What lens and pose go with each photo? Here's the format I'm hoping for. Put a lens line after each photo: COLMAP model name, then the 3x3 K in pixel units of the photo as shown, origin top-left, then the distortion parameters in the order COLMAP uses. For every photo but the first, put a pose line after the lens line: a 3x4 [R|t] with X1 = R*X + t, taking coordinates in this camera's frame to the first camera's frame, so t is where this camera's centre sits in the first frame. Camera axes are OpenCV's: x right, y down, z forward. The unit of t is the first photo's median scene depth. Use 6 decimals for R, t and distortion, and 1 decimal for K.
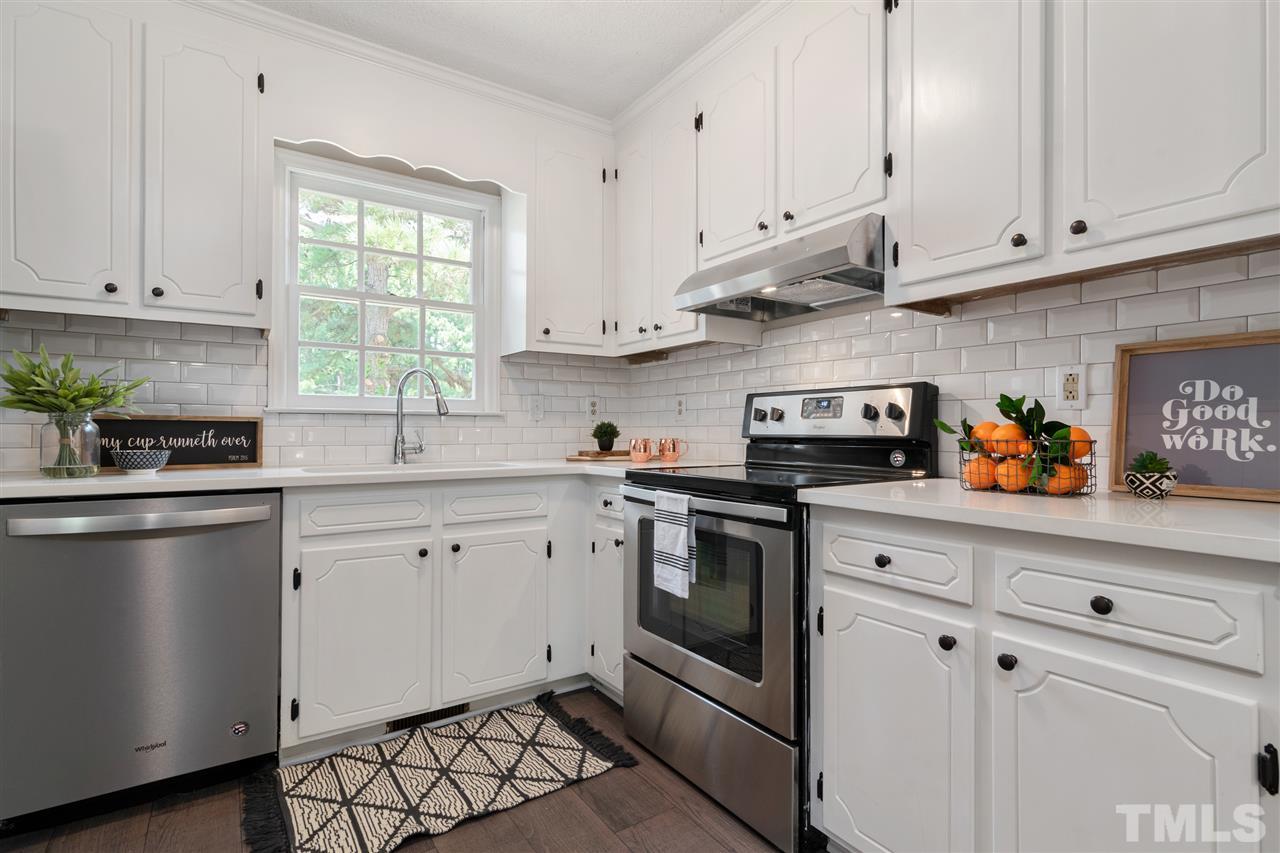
lens RADIAL K [[620.1, 0, 645.9], [0, 620.1, 427.0], [0, 0, 1]] dist [-0.004683, 0.001358]
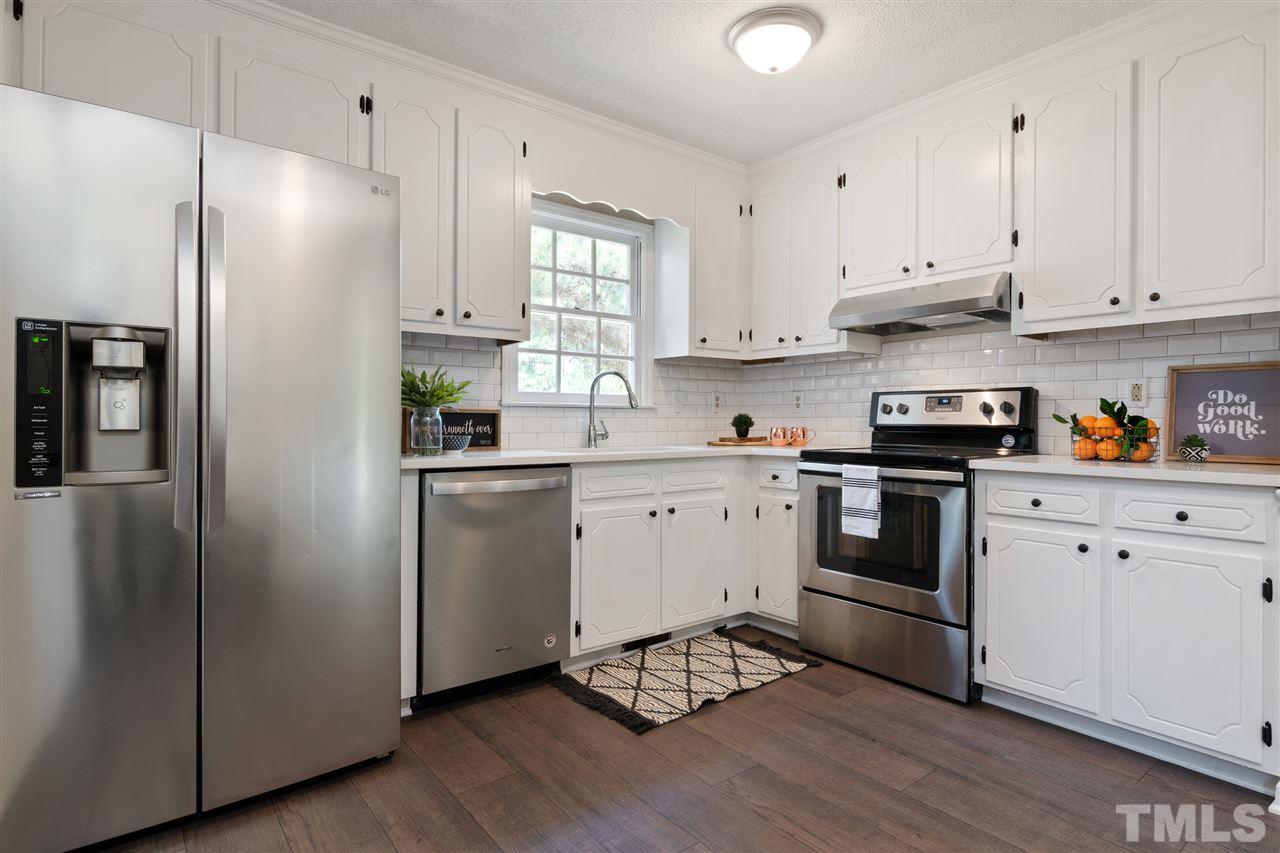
lens RADIAL K [[675.2, 0, 643.2], [0, 675.2, 423.3], [0, 0, 1]] dist [-0.003305, -0.001000]
pose [[0.997248, 0.000962, 0.074127, -0.502372], [-0.001709, 0.999948, 0.010011, -0.003228], [-0.074114, -0.010110, 0.997199, -0.436202]]
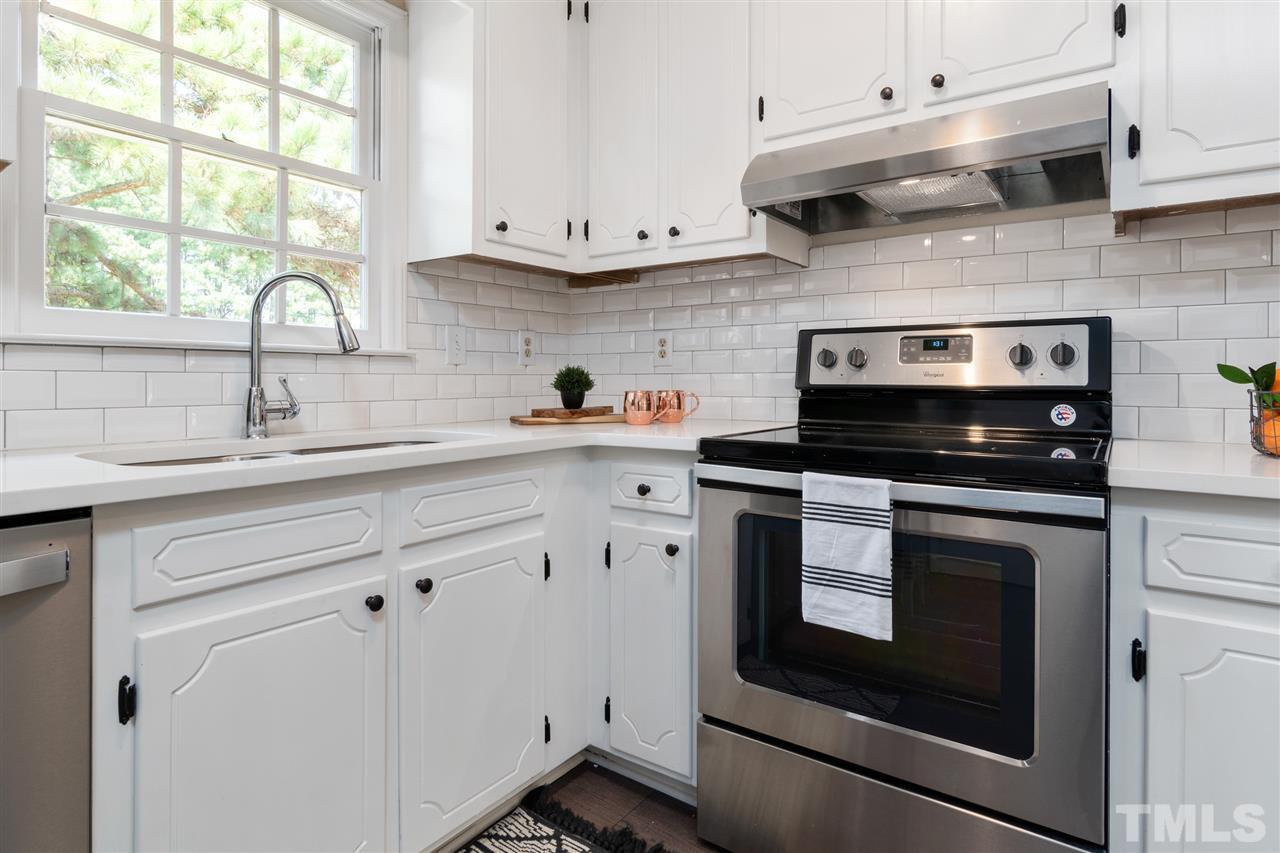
lens RADIAL K [[675.2, 0, 645.5], [0, 675.2, 382.3], [0, 0, 1]] dist [-0.003305, -0.001000]
pose [[0.936092, -0.000958, 0.351754, -0.356038], [-0.002207, 0.999961, 0.008595, 0.003109], [-0.351749, -0.008822, 0.936053, 0.374110]]
